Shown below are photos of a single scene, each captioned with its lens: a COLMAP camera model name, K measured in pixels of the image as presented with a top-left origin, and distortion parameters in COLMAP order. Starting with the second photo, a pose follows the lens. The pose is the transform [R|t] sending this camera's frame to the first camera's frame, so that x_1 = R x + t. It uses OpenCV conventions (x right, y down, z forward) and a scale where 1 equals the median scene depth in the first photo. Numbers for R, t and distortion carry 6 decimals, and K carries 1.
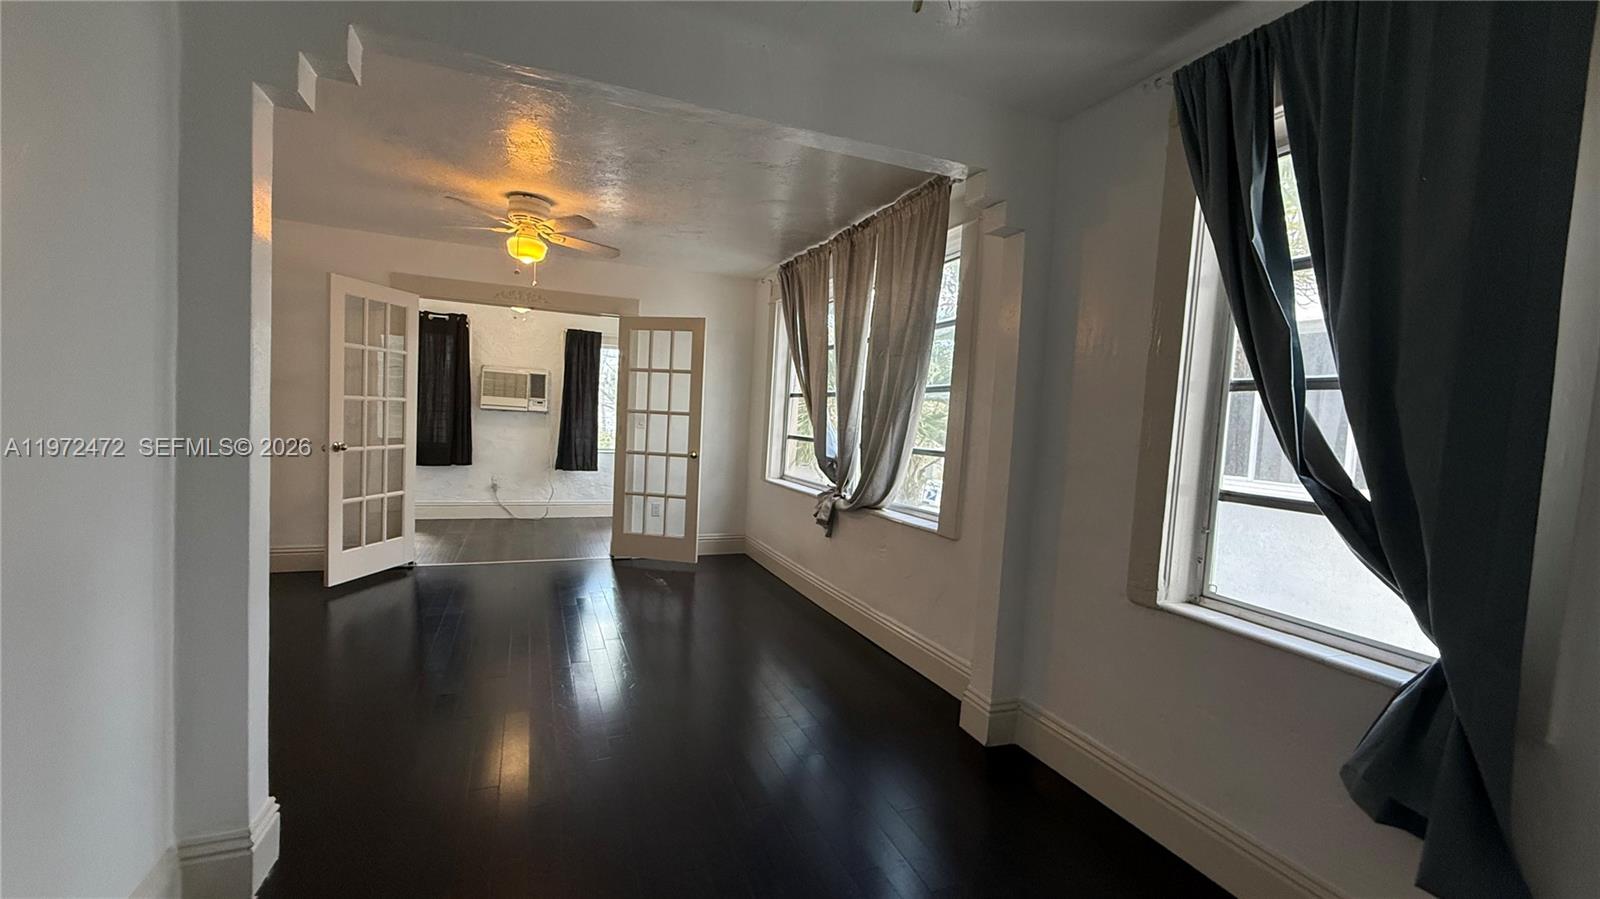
lens RADIAL K [[634.6, 0, 815.4], [0, 634.6, 449.9], [0, 0, 1]] dist [-0.000098, 0.000905]
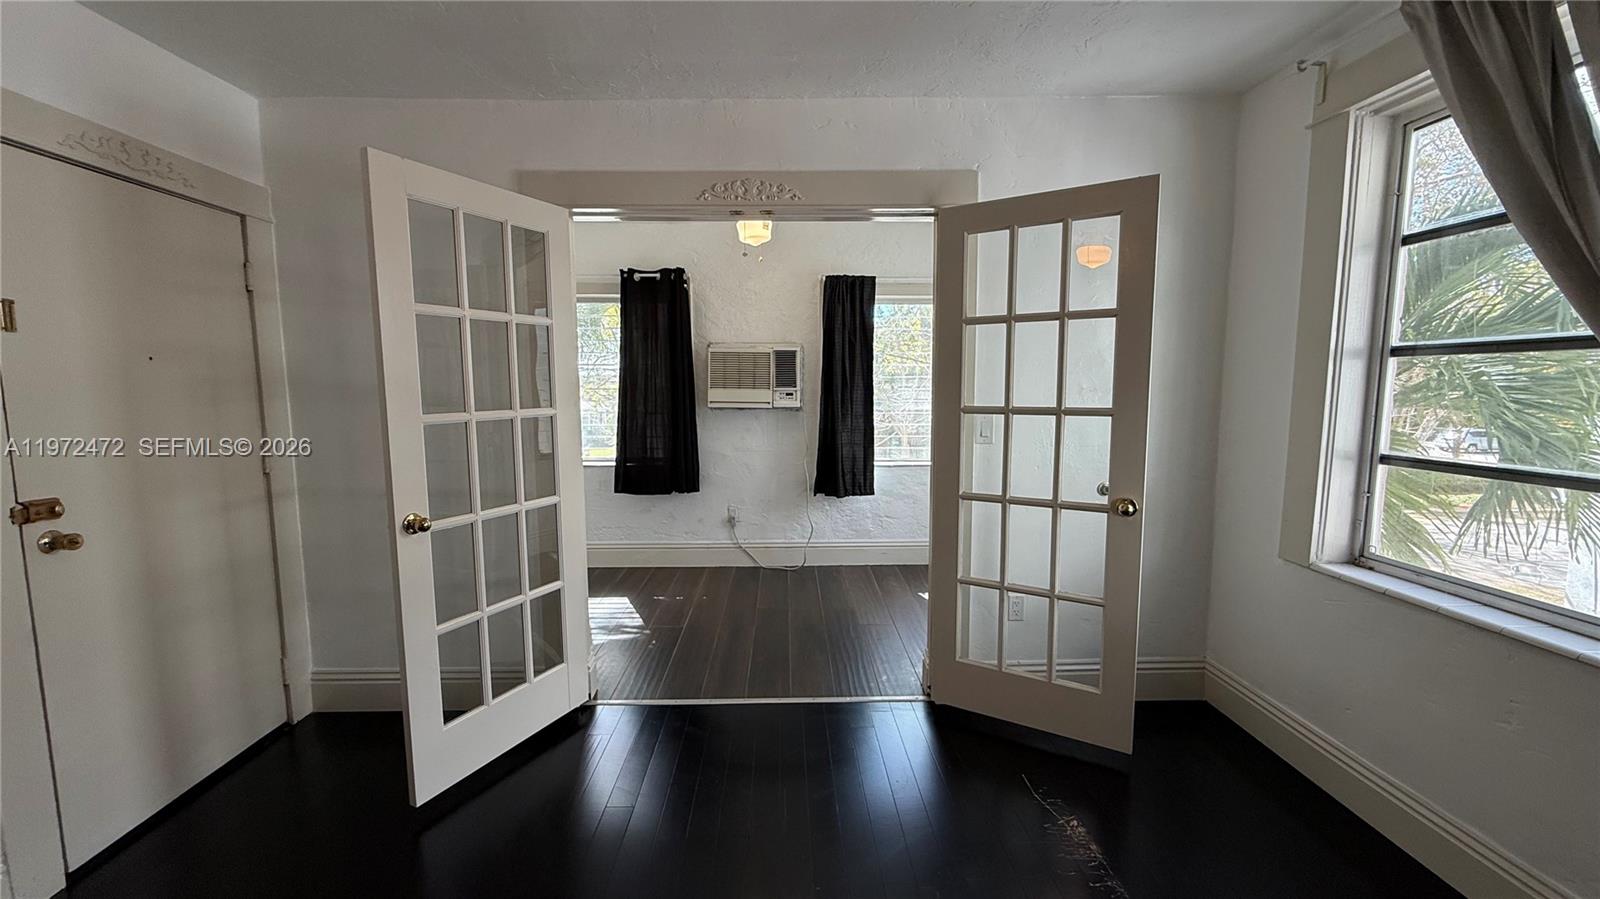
lens RADIAL K [[634.6, 0, 797.7], [0, 634.6, 453.4], [0, 0, 1]] dist [-0.000098, 0.000905]
pose [[0.923480, -0.013870, -0.383396, -0.187286], [0.032584, 0.998571, 0.042360, -0.043602], [0.382261, -0.051611, 0.922612, 0.422837]]
